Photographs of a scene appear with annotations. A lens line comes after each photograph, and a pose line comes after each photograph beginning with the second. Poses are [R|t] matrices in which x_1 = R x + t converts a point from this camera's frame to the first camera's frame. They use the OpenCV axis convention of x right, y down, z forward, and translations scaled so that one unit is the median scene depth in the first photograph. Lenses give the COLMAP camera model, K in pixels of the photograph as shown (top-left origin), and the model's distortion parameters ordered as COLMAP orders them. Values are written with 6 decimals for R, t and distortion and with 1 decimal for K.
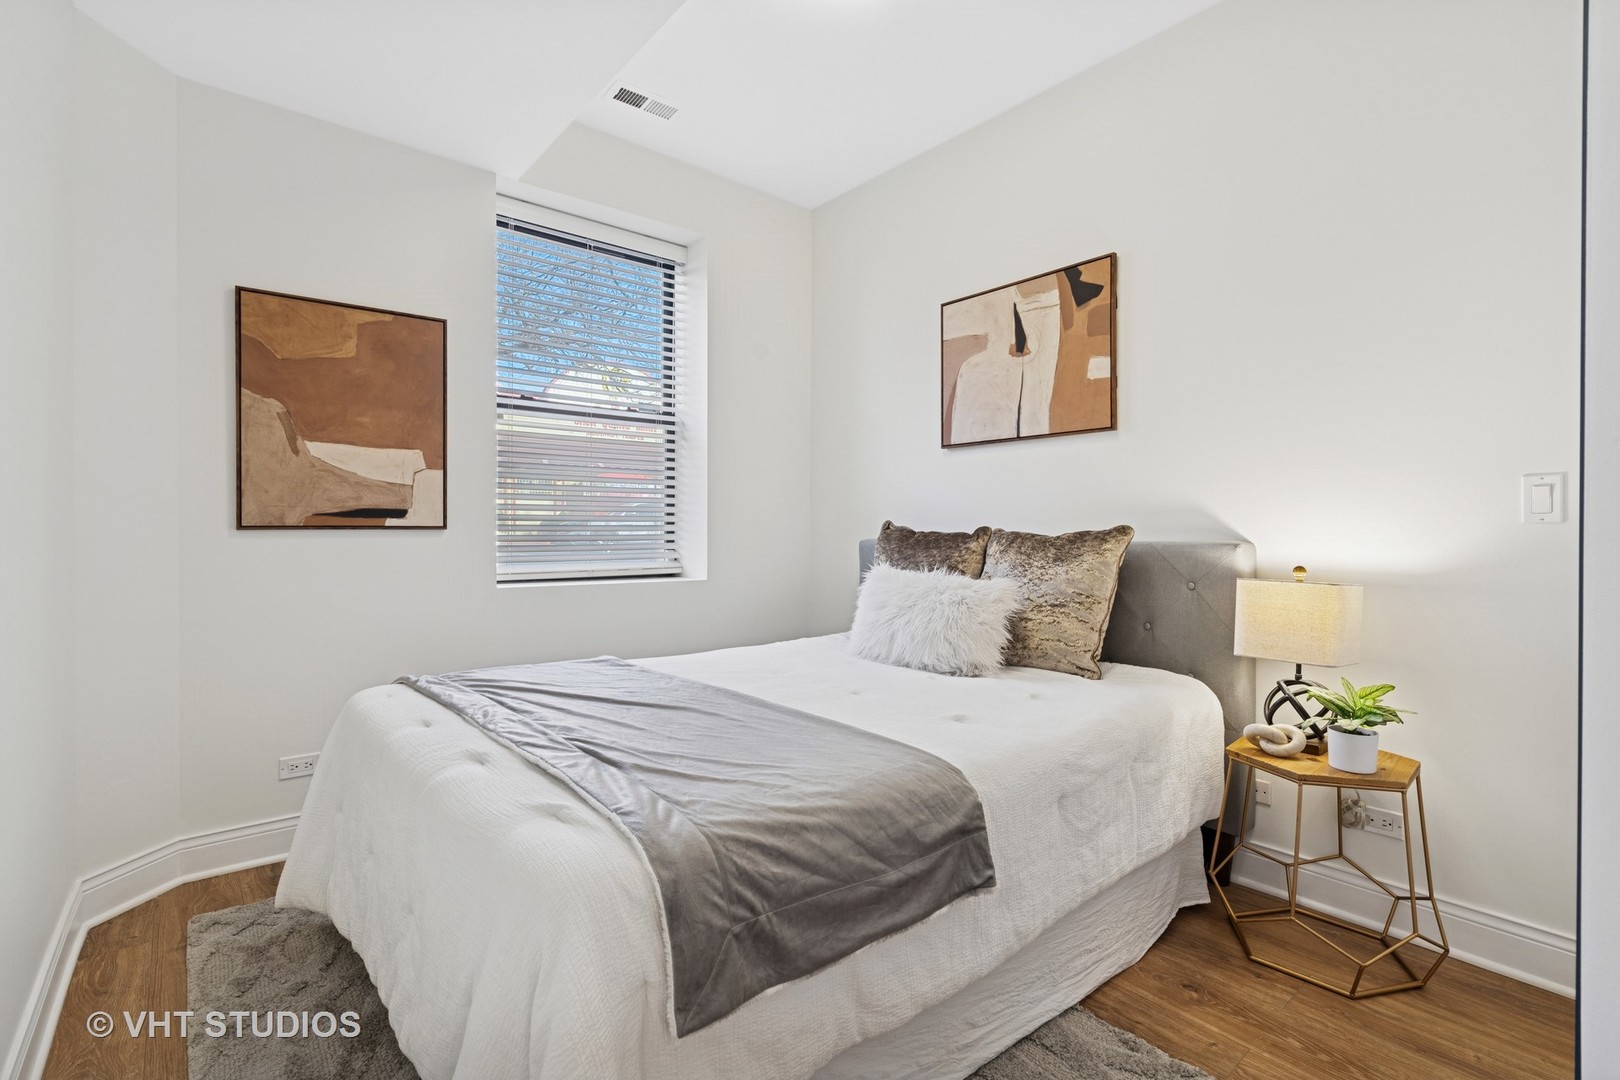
lens RADIAL K [[738.2, 0, 806.2], [0, 738.2, 537.0], [0, 0, 1]] dist [-0.009623, 0.003090]
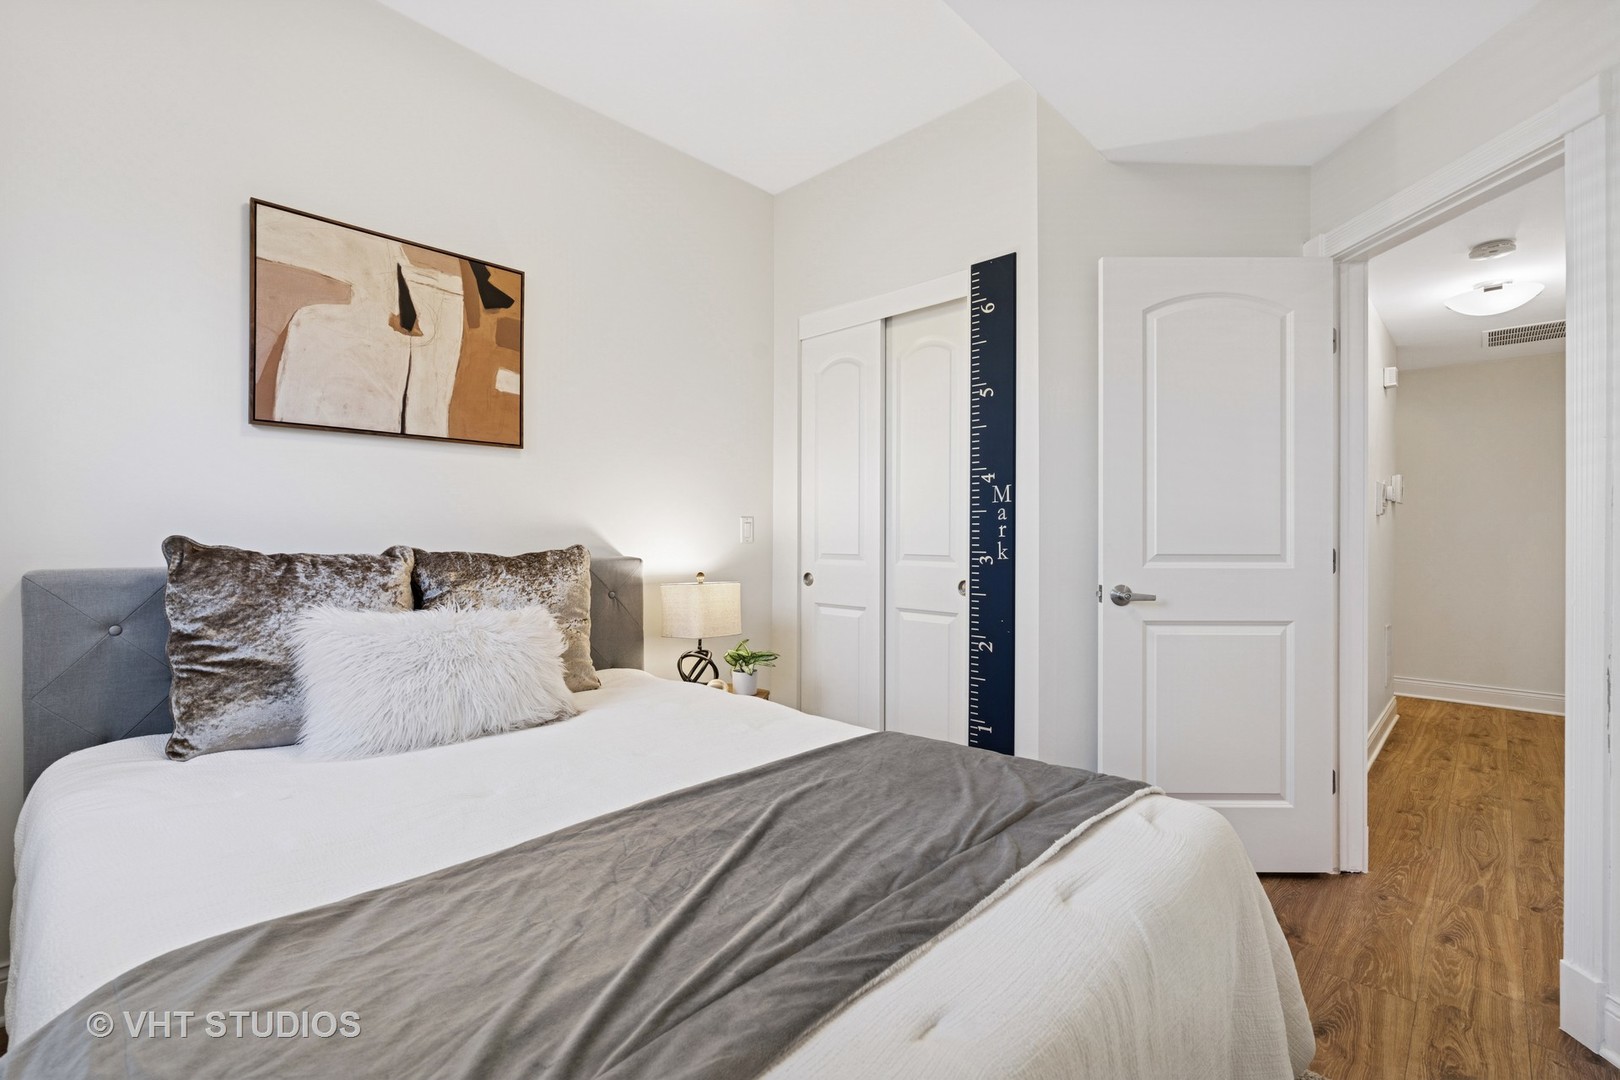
lens RADIAL K [[738.2, 0, 808.7], [0, 738.2, 535.0], [0, 0, 1]] dist [-0.009623, 0.003090]
pose [[-0.127069, -0.011294, 0.991830, -0.582752], [-0.006964, 0.999921, 0.010494, -0.036893], [-0.991869, -0.005573, -0.127138, 0.678546]]
